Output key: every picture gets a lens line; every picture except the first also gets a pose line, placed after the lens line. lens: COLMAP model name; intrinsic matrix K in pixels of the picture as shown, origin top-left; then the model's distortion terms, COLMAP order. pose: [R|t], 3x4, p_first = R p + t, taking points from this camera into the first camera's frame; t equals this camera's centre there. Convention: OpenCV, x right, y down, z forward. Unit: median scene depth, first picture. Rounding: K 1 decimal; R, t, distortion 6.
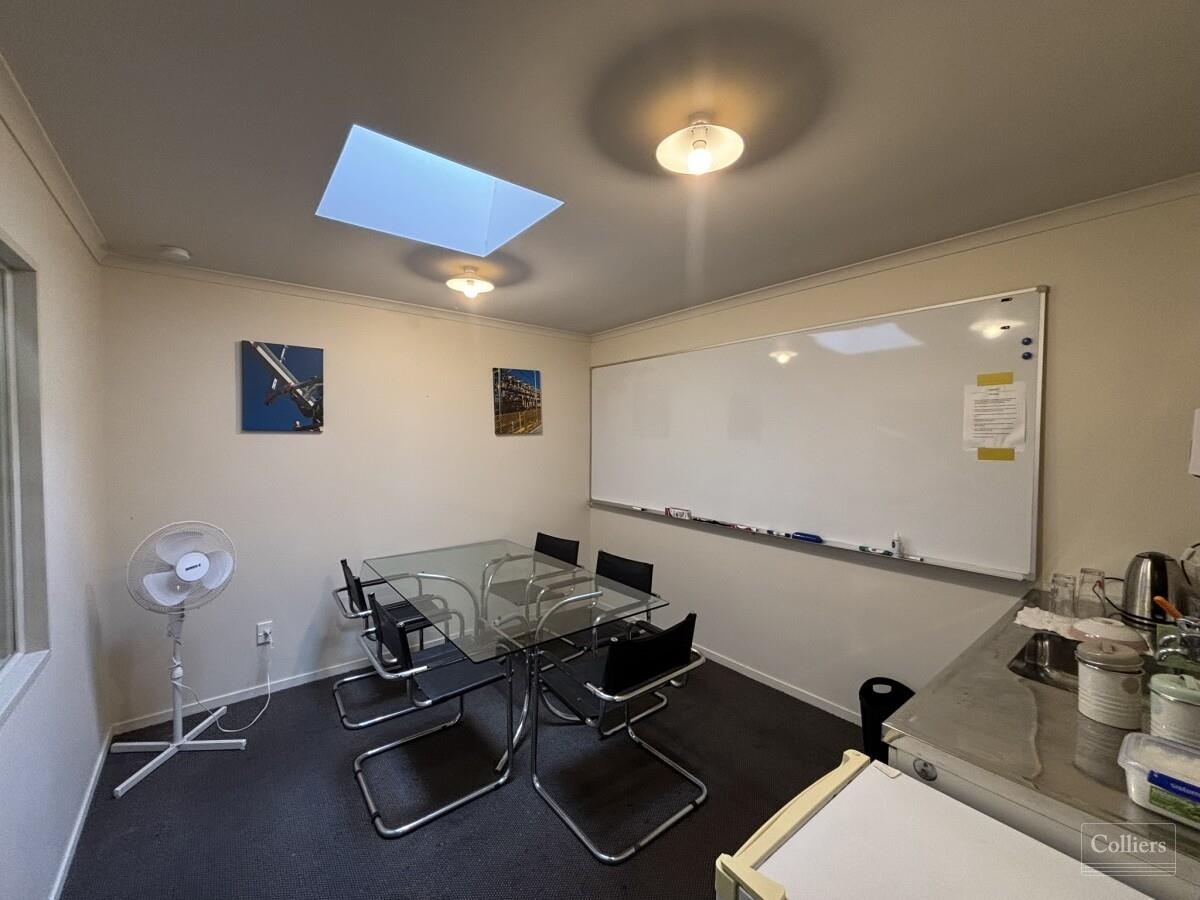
lens RADIAL K [[485.9, 0, 600.0], [0, 485.9, 450.0], [0, 0, 1]] dist [0.011748, 0.000004]
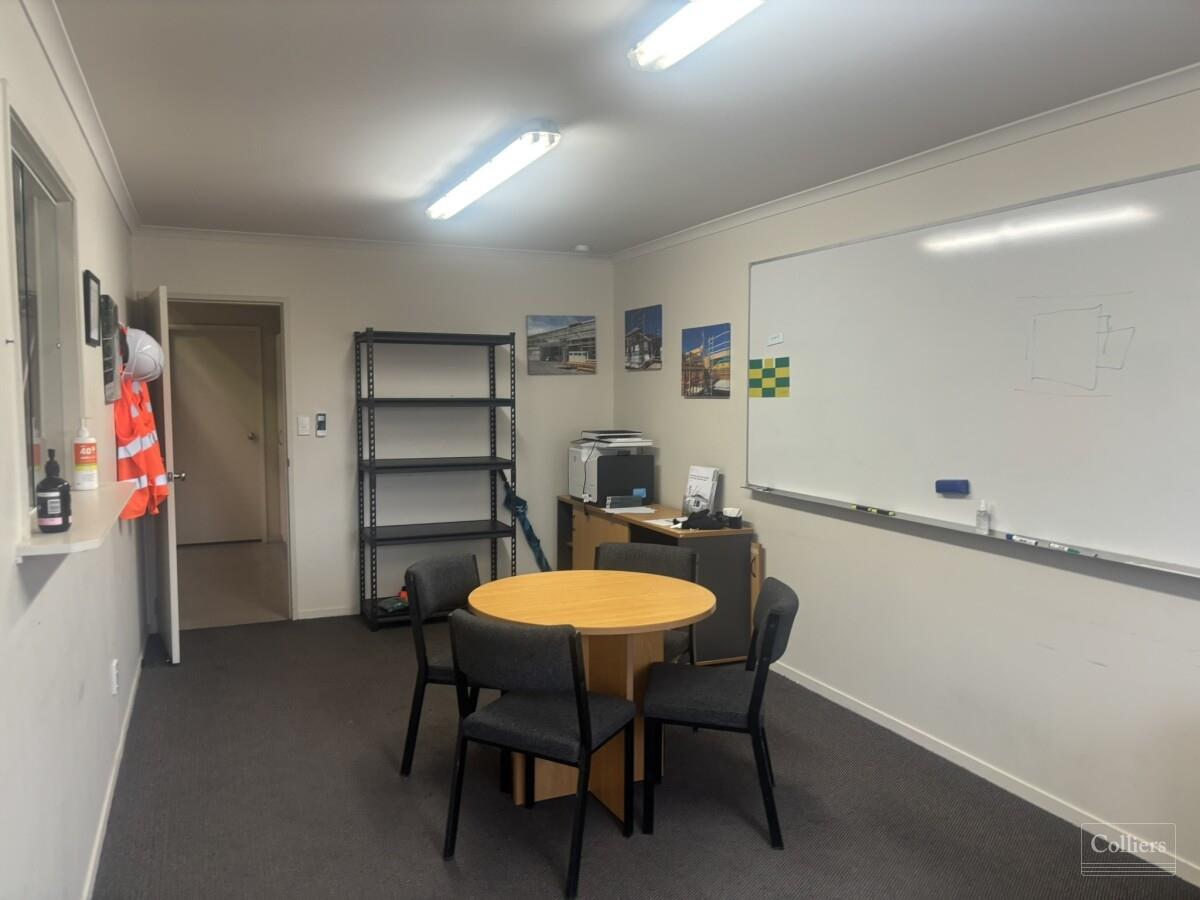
lens RADIAL K [[961.4, 0, 600.0], [0, 961.4, 450.0], [0, 0, 1]] dist [-0.012527, 0.064188]
pose [[0.955992, 0.020156, -0.292699, 0.269396], [-0.006337, 0.998823, 0.048082, 0.010615], [0.293323, -0.044111, 0.954995, -0.347065]]
